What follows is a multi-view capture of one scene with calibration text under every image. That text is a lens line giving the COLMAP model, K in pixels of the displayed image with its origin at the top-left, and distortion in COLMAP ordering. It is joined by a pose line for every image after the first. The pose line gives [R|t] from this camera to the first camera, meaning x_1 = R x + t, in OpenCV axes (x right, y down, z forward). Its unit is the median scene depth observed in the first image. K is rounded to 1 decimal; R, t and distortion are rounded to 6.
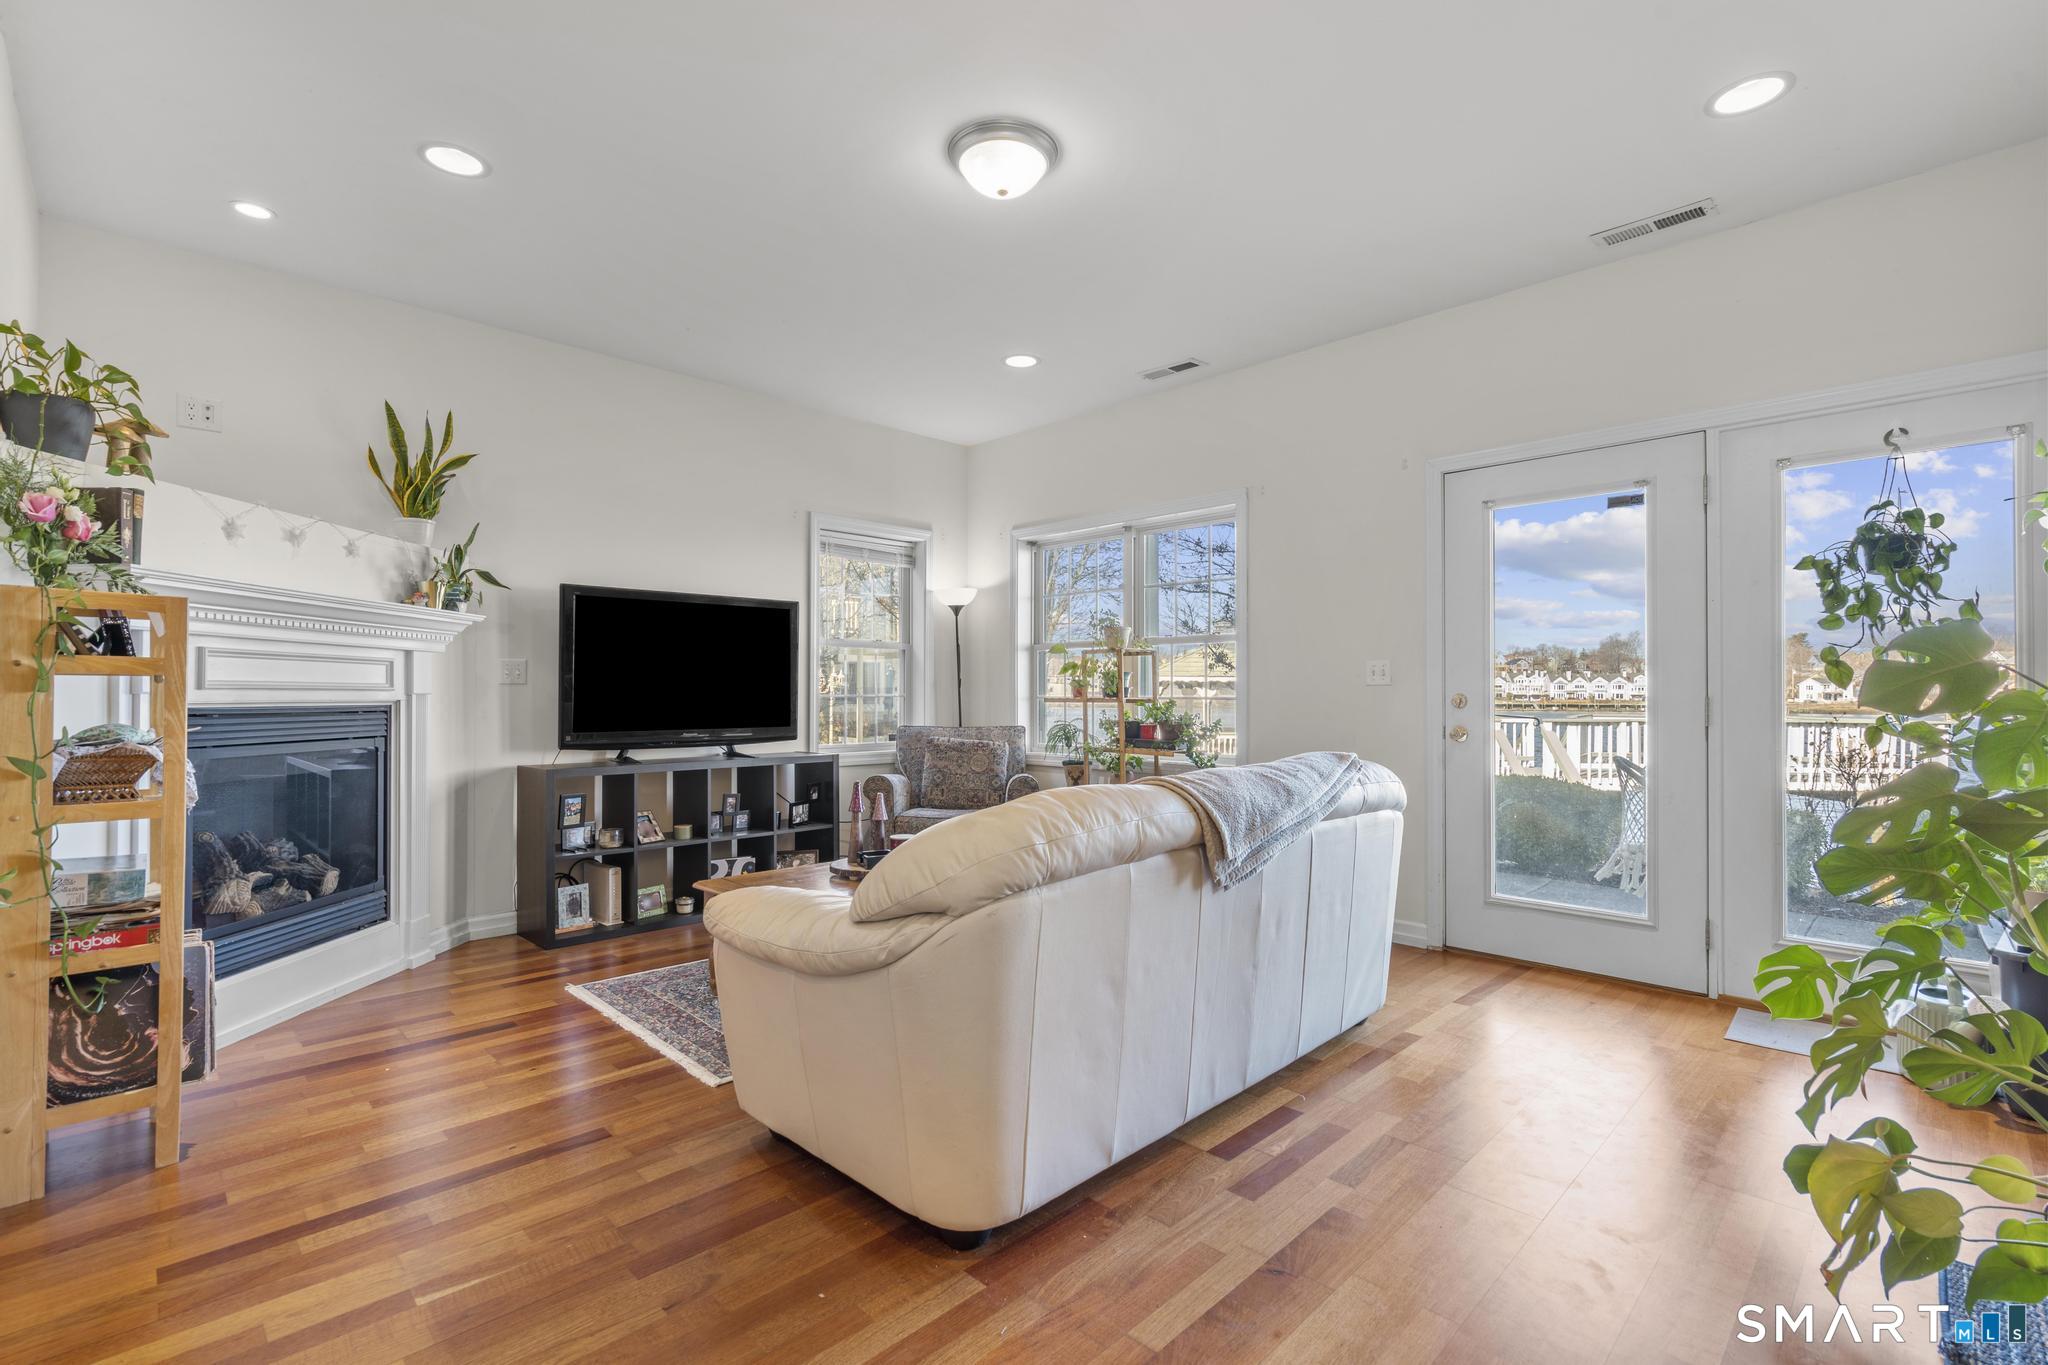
lens RADIAL K [[919.1, 0, 1020.3], [0, 919.1, 689.3], [0, 0, 1]] dist [-0.006860, 0.004665]
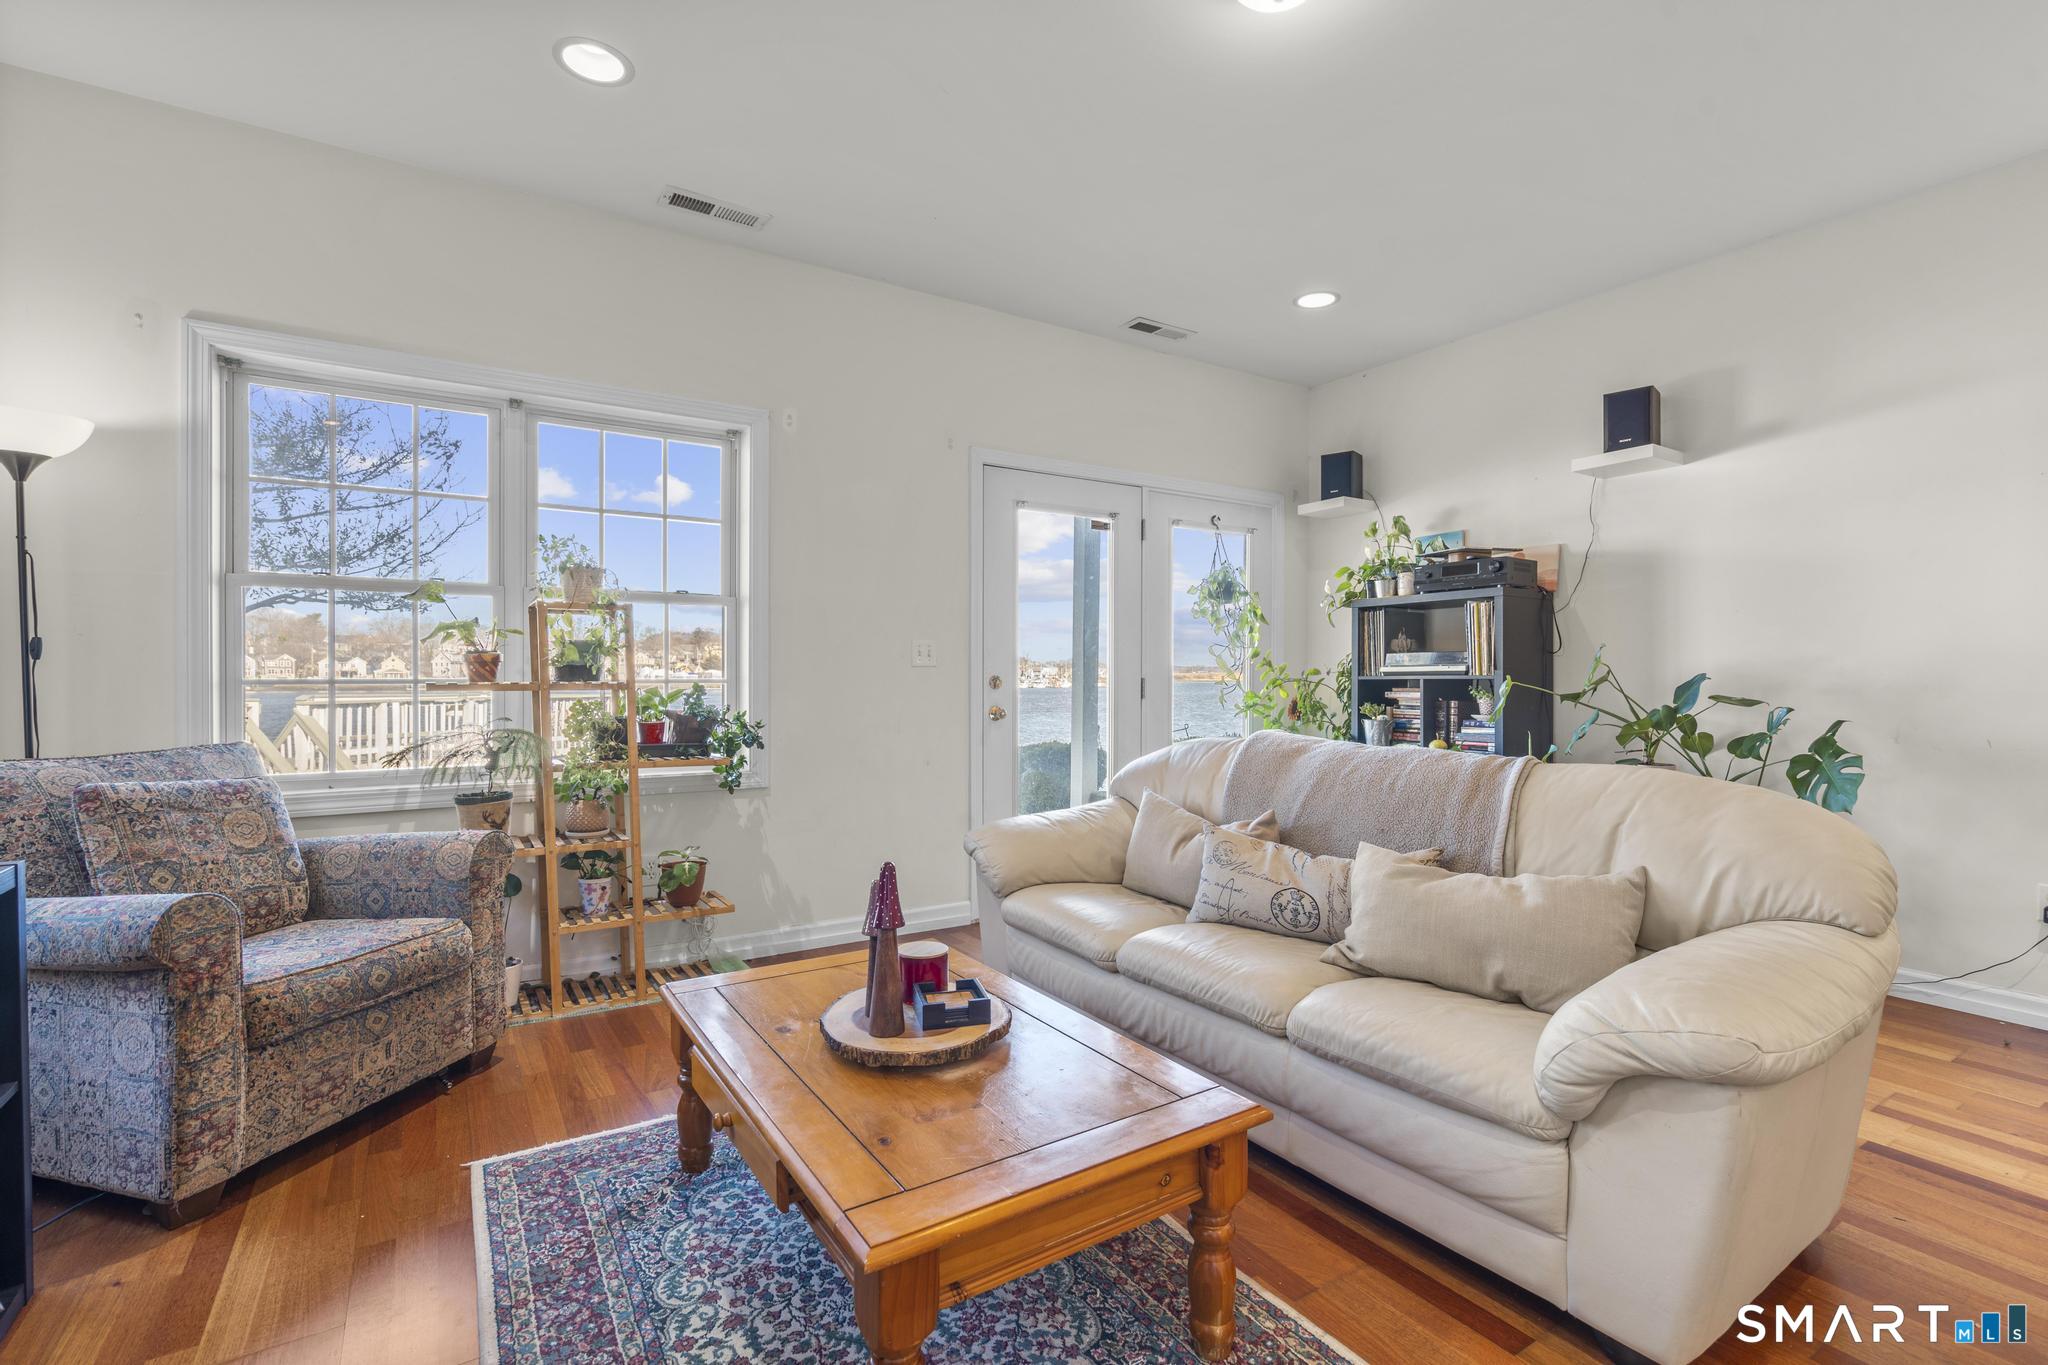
lens RADIAL K [[919.1, 0, 1020.3], [0, 919.1, 689.3], [0, 0, 1]] dist [-0.006860, 0.004665]
pose [[0.207652, -0.016965, 0.978056, -0.487640], [-0.007063, 0.999798, 0.018841, 0.000554], [-0.978177, -0.010820, 0.207491, 0.647288]]
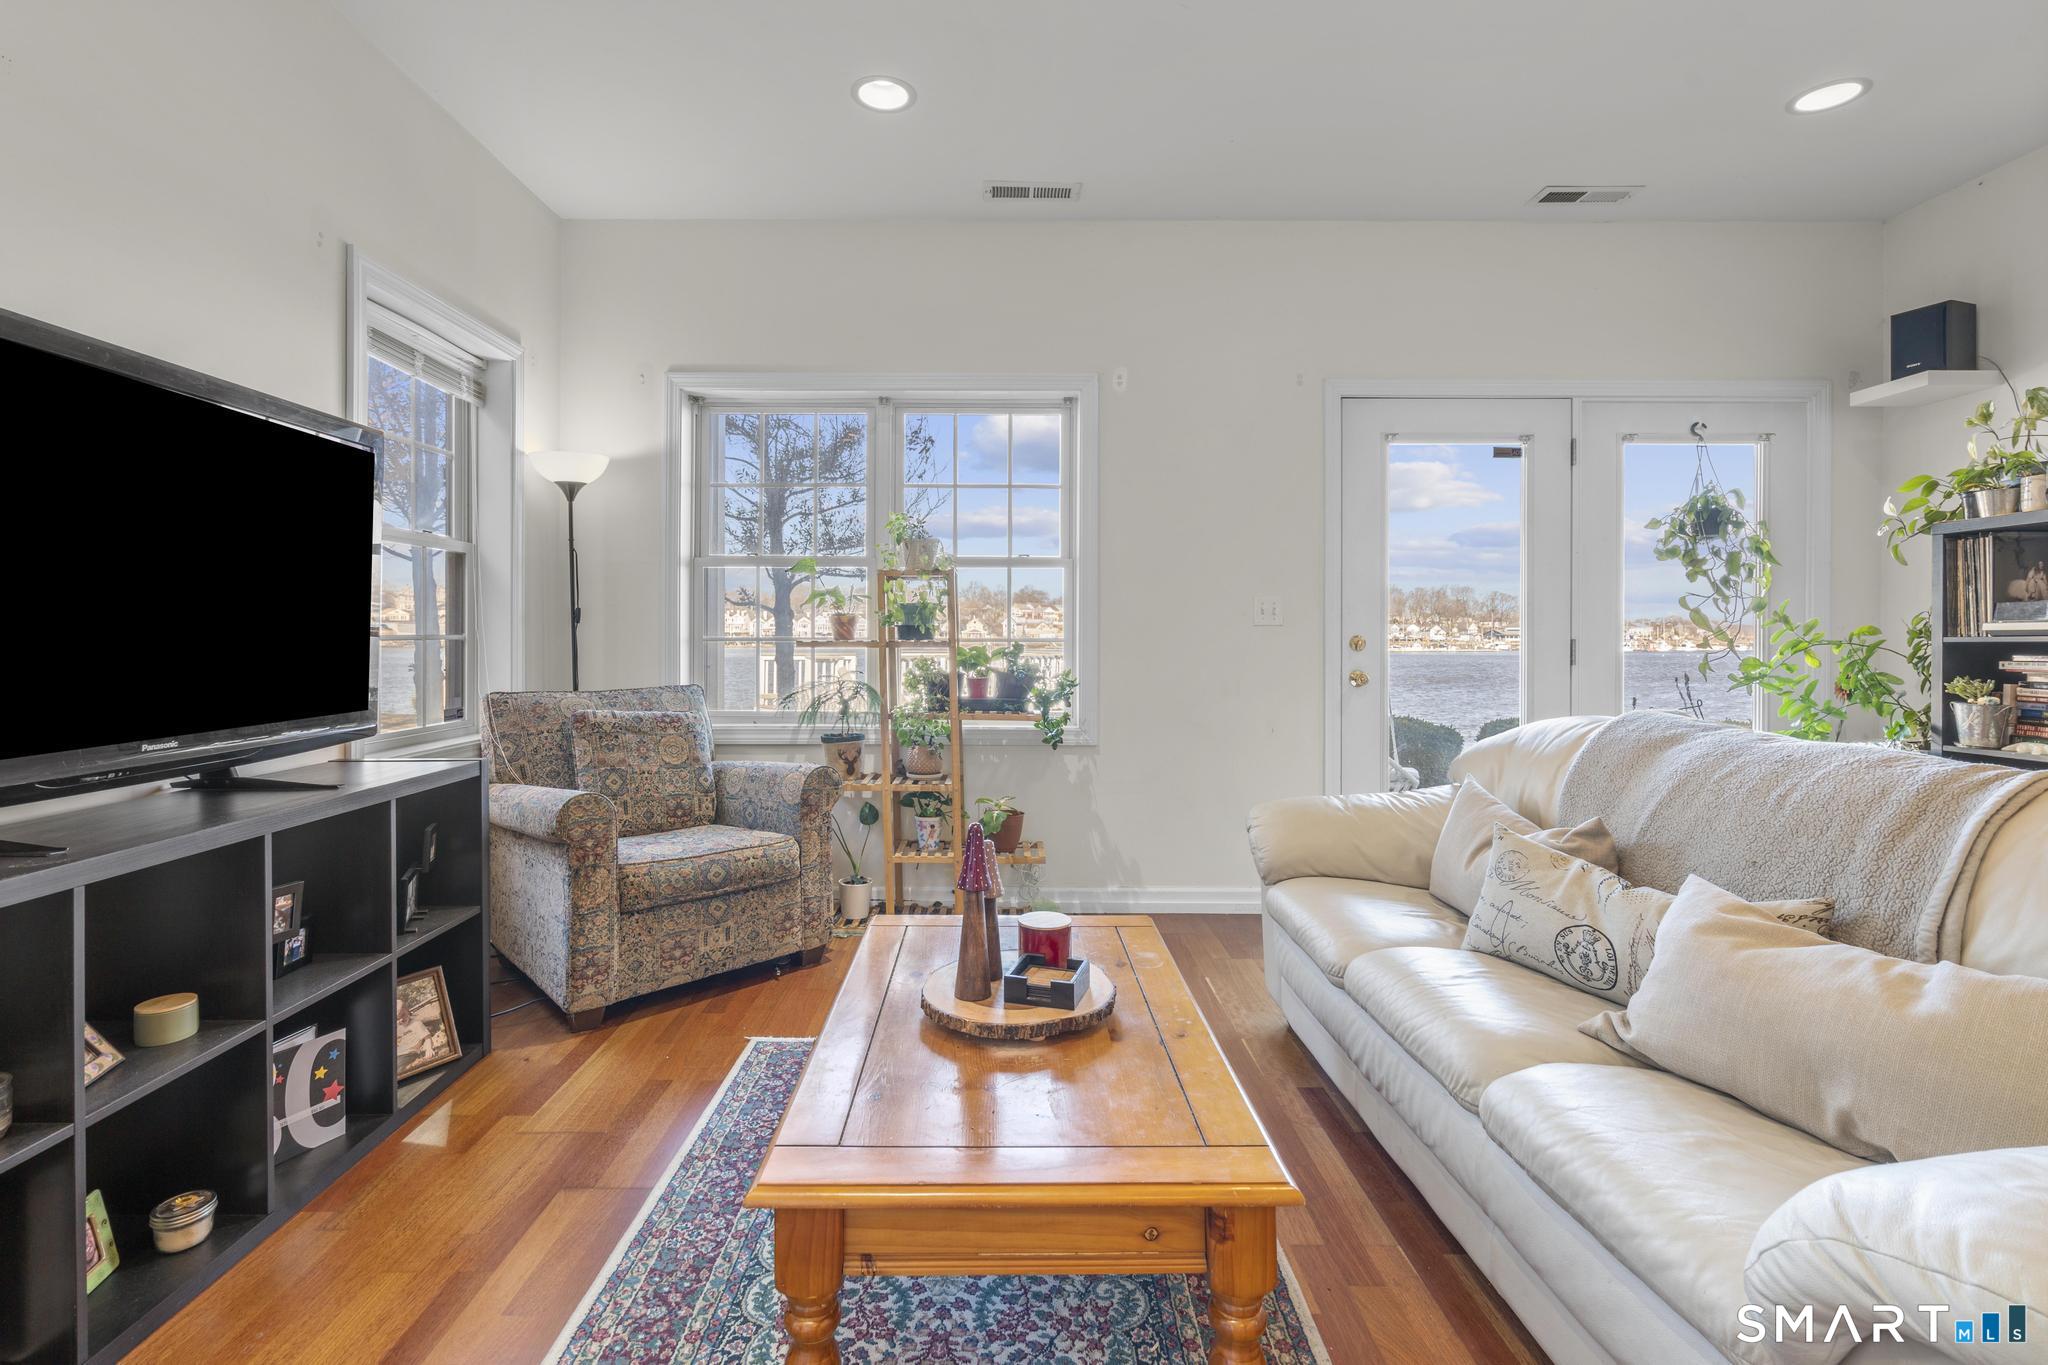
lens RADIAL K [[935.2, 0, 1001.3], [0, 935.2, 639.8], [0, 0, 1]] dist [-0.008098, 0.006957]
pose [[0.701167, -0.004373, 0.712984, -0.396371], [-0.005511, 0.999918, 0.011552, 0.000258], [-0.712976, -0.012029, 0.701085, 0.509420]]
